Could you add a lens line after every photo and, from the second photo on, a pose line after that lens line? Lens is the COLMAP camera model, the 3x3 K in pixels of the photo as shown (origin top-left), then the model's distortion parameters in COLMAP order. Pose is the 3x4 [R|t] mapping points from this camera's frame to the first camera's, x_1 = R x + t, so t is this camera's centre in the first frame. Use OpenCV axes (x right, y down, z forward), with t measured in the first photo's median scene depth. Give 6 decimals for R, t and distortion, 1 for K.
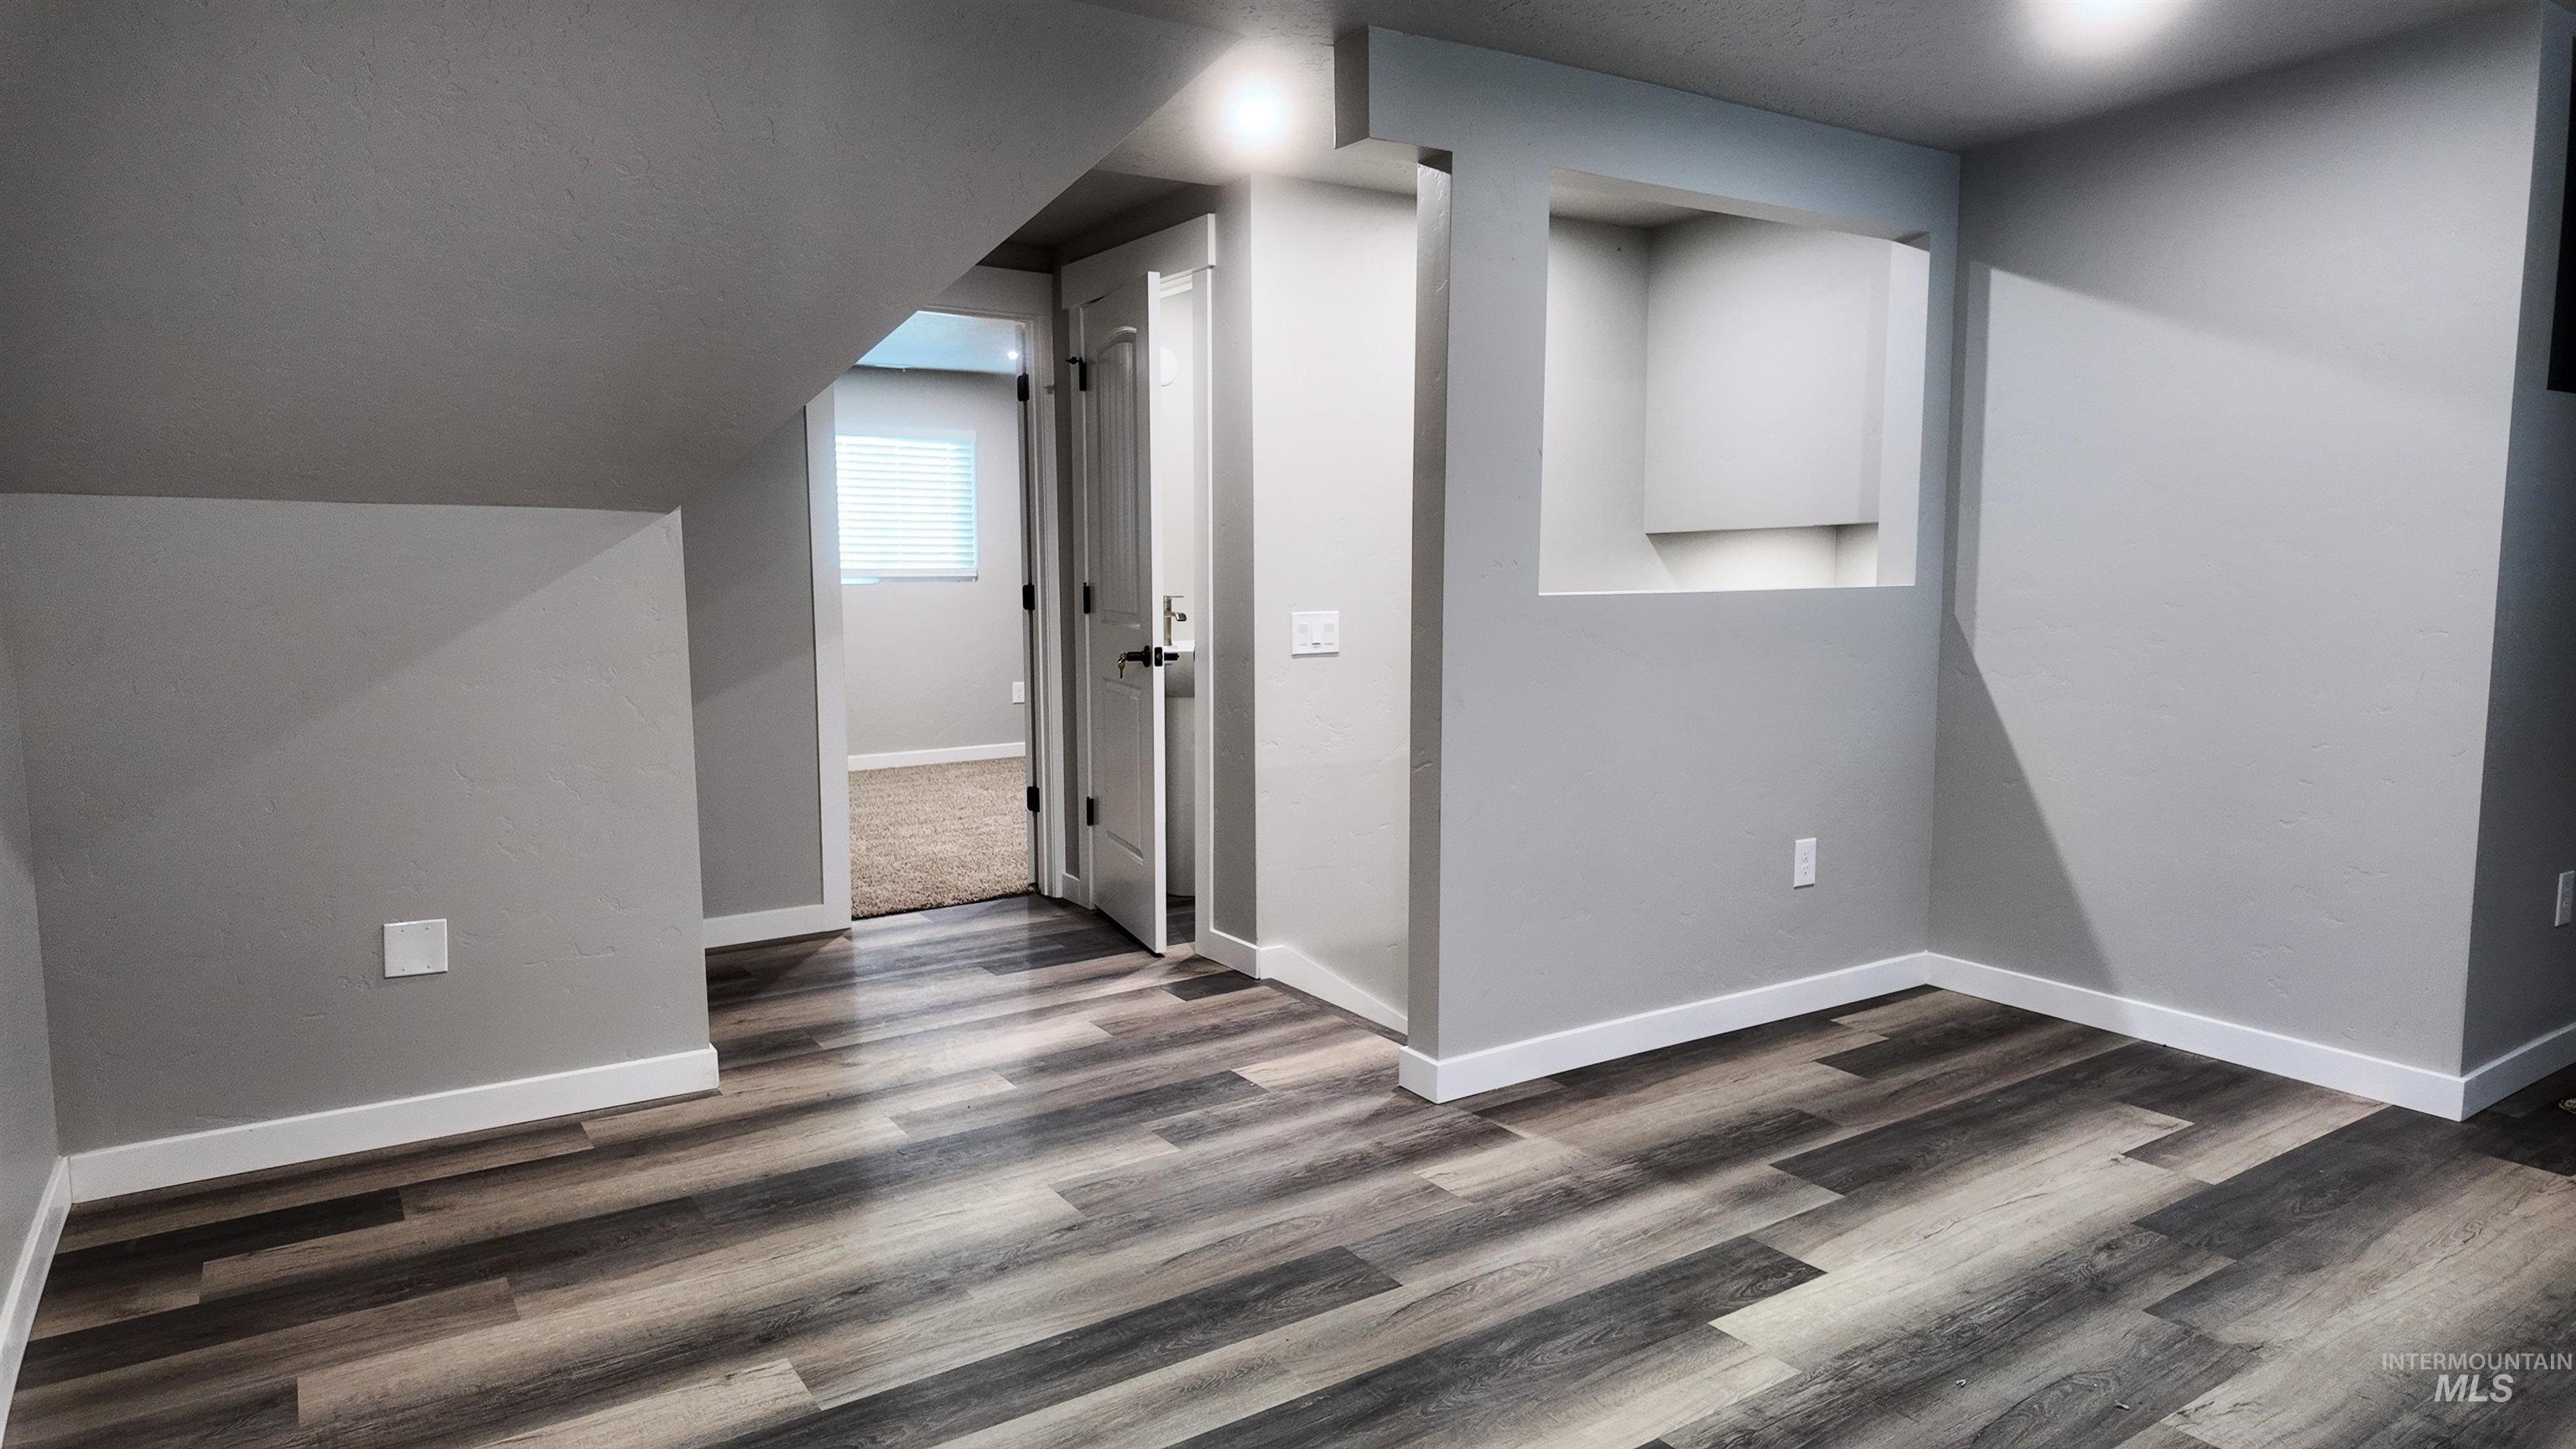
lens RADIAL K [[1498.7, 0, 1332.0], [0, 1498.7, 740.8], [0, 0, 1]] dist [0.020914, -0.001870]
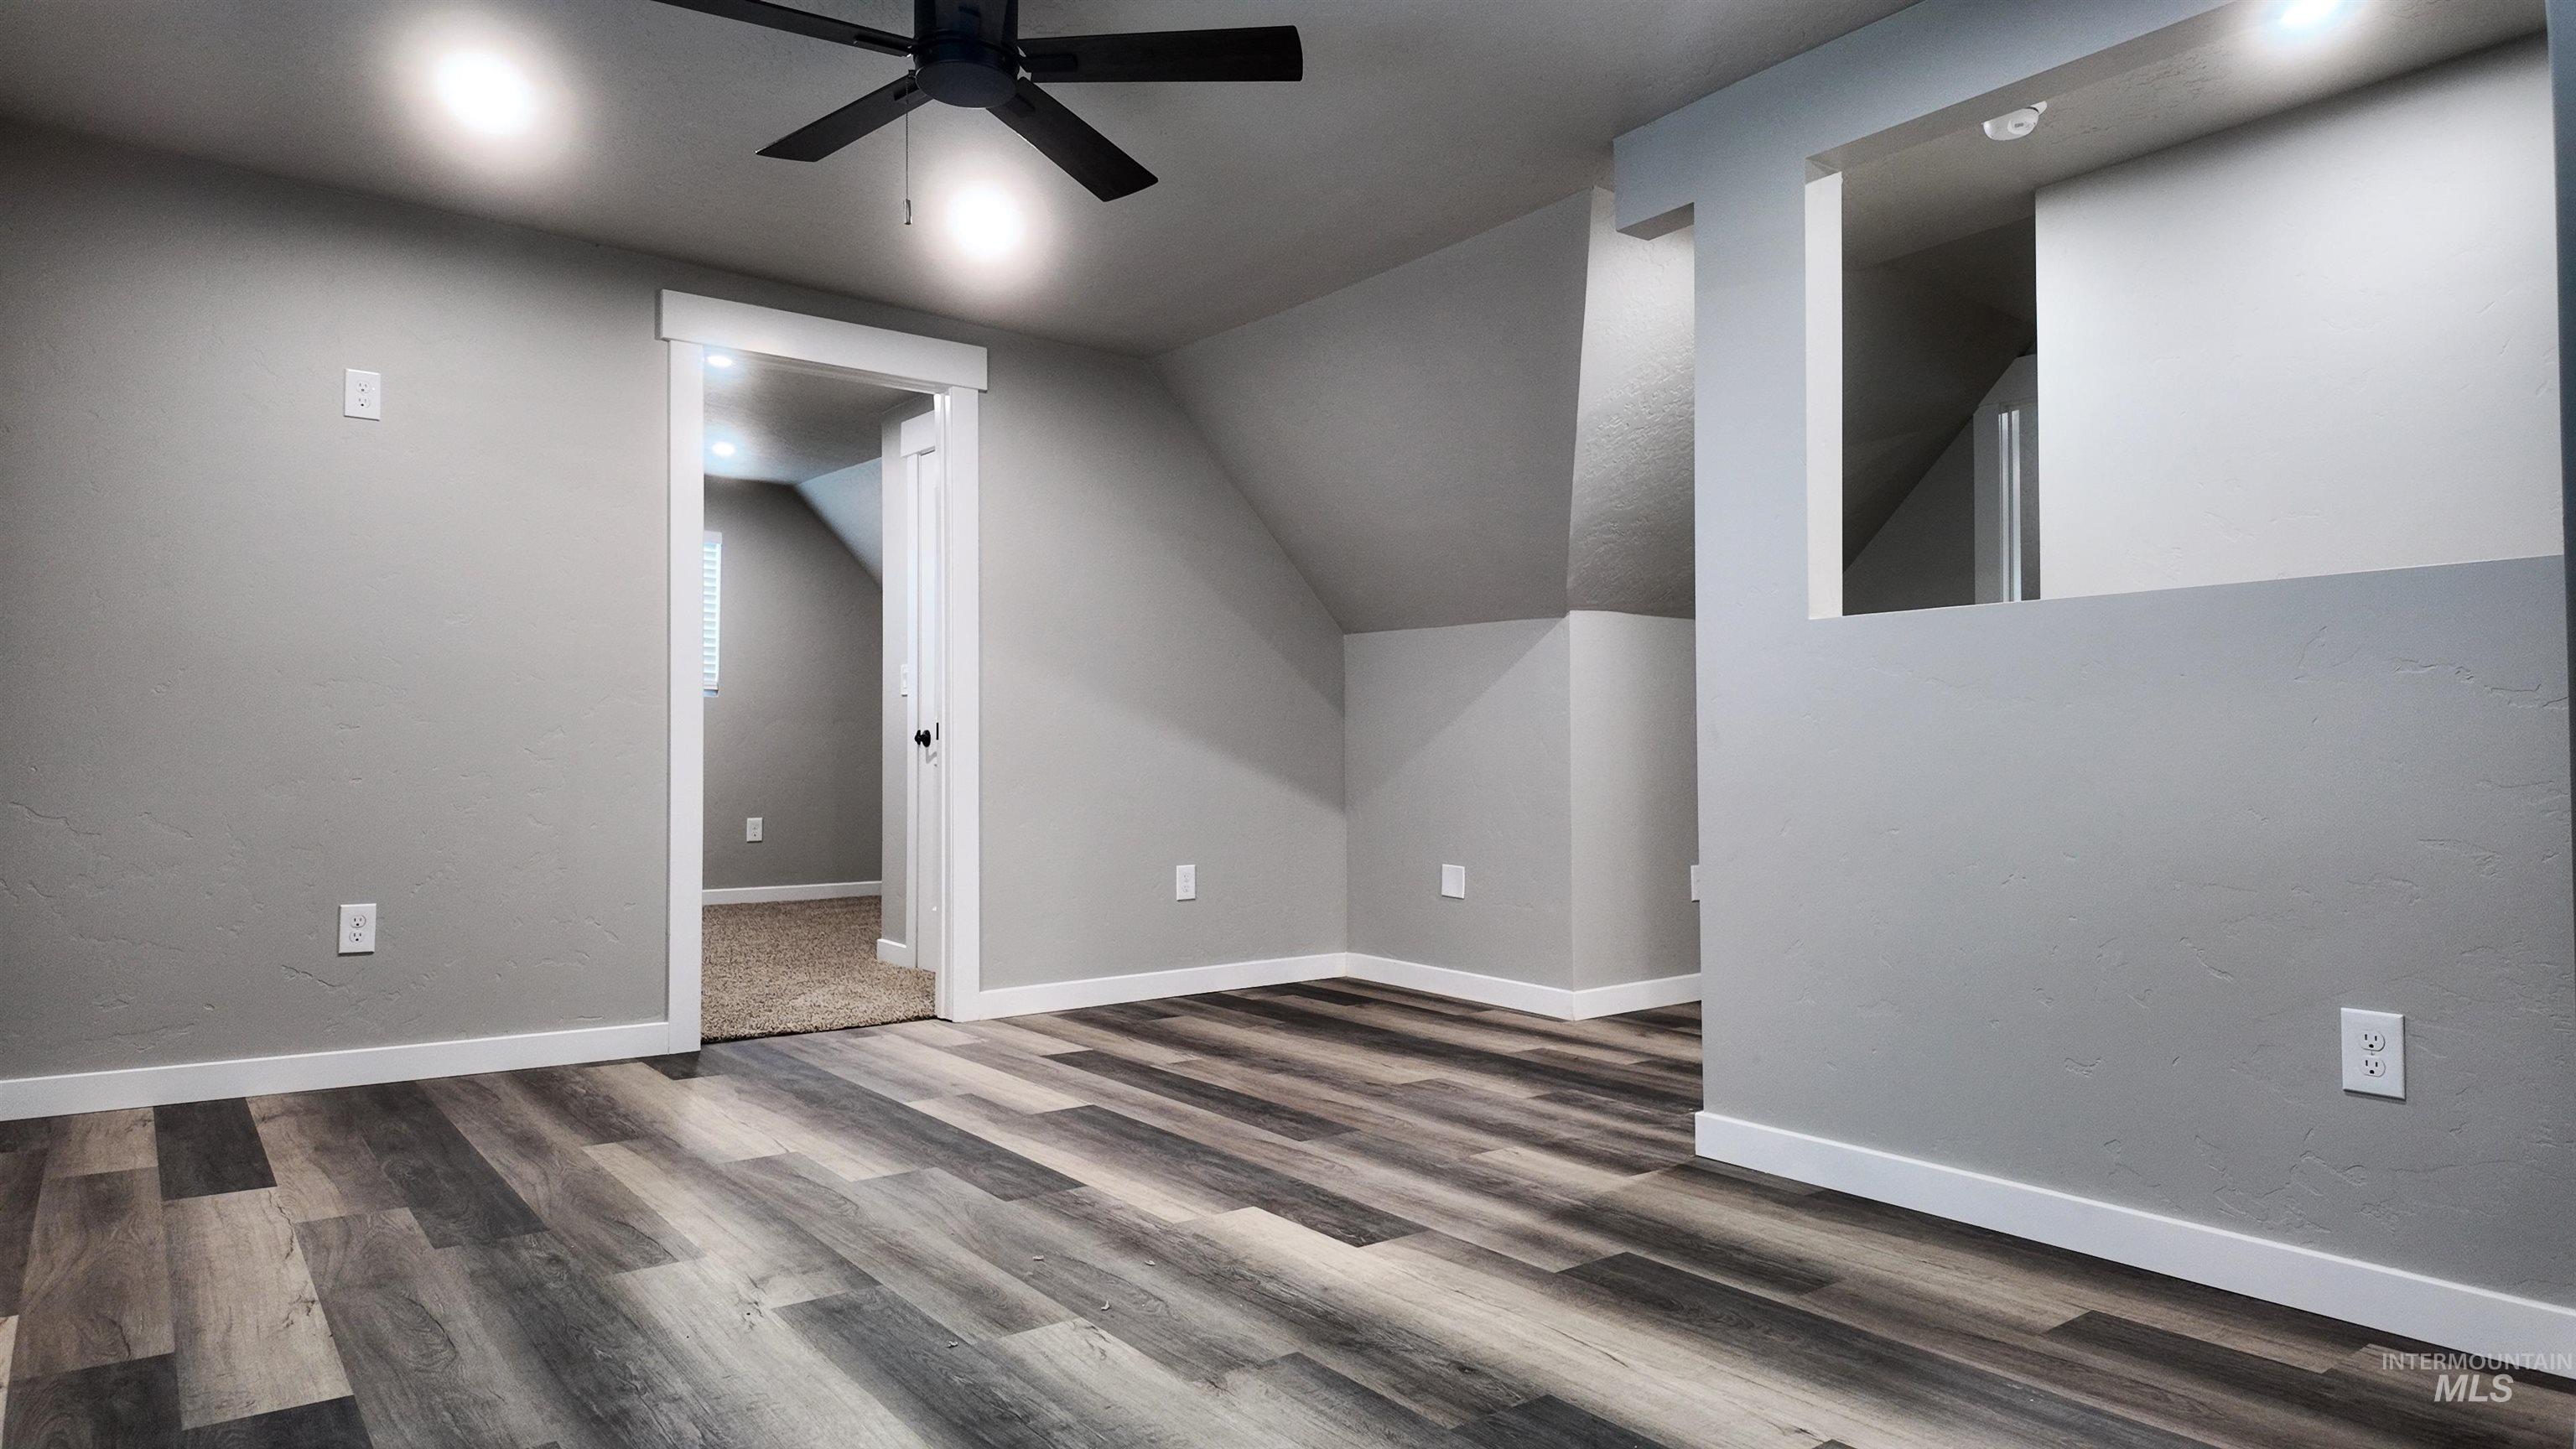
lens RADIAL K [[1497.3, 0, 1288.0], [0, 1497.3, 724.5], [0, 0, 1]] dist [0.108572, -0.138609]
pose [[0.050333, -0.033874, -0.998158, 0.884107], [-0.125900, 0.991237, -0.039987, 0.035510], [0.990765, 0.127681, 0.045627, 0.567749]]
